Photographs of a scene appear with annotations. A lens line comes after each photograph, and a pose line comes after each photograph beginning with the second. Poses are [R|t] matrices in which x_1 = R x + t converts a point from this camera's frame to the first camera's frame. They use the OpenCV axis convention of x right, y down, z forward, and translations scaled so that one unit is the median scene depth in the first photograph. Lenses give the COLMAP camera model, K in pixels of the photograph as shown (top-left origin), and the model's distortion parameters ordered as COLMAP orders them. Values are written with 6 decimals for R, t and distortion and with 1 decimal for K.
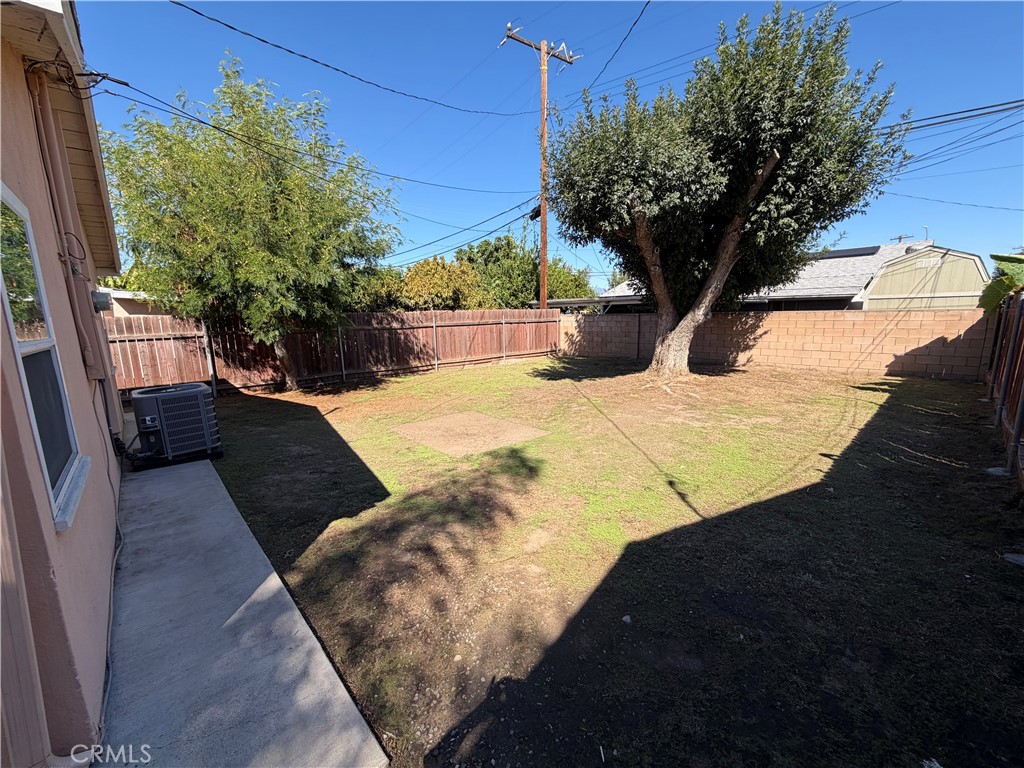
lens RADIAL K [[408.6, 0, 509.7], [0, 408.6, 383.8], [0, 0, 1]] dist [-0.001067, 0.001237]
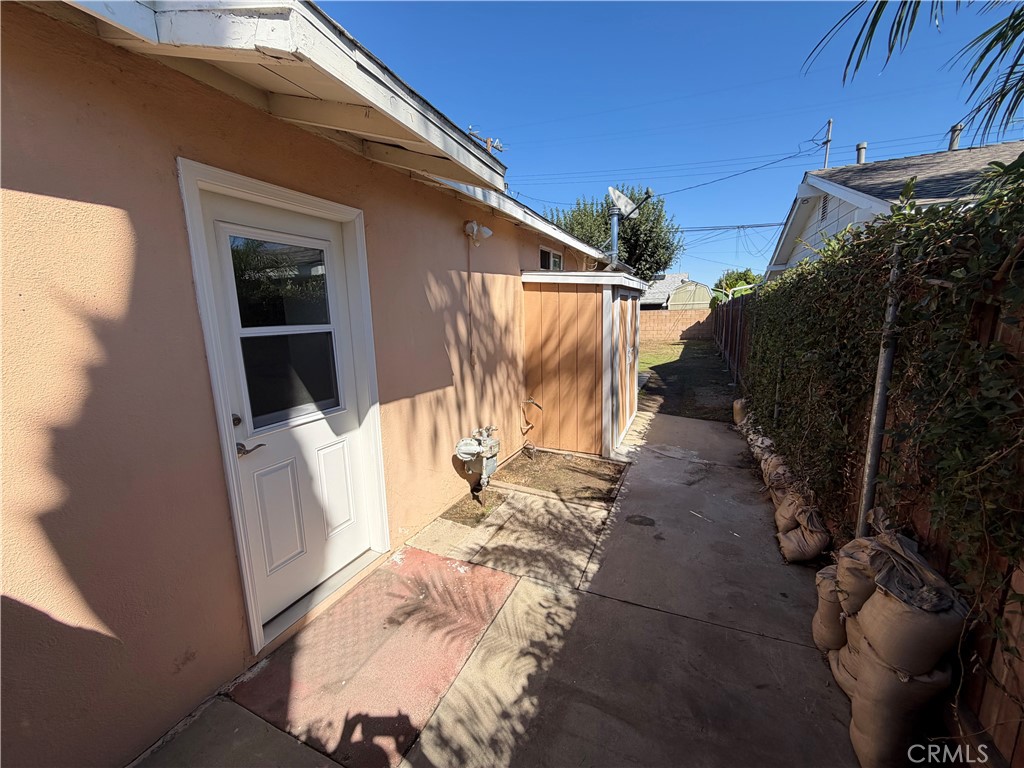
lens RADIAL K [[408.6, 0, 509.7], [0, 408.6, 383.8], [0, 0, 1]] dist [-0.001067, 0.001237]
pose [[0.924391, -0.072349, 0.374522, -0.715293], [0.077264, 0.997009, 0.001897, 0.133401], [-0.373539, 0.027183, 0.927216, -0.639409]]
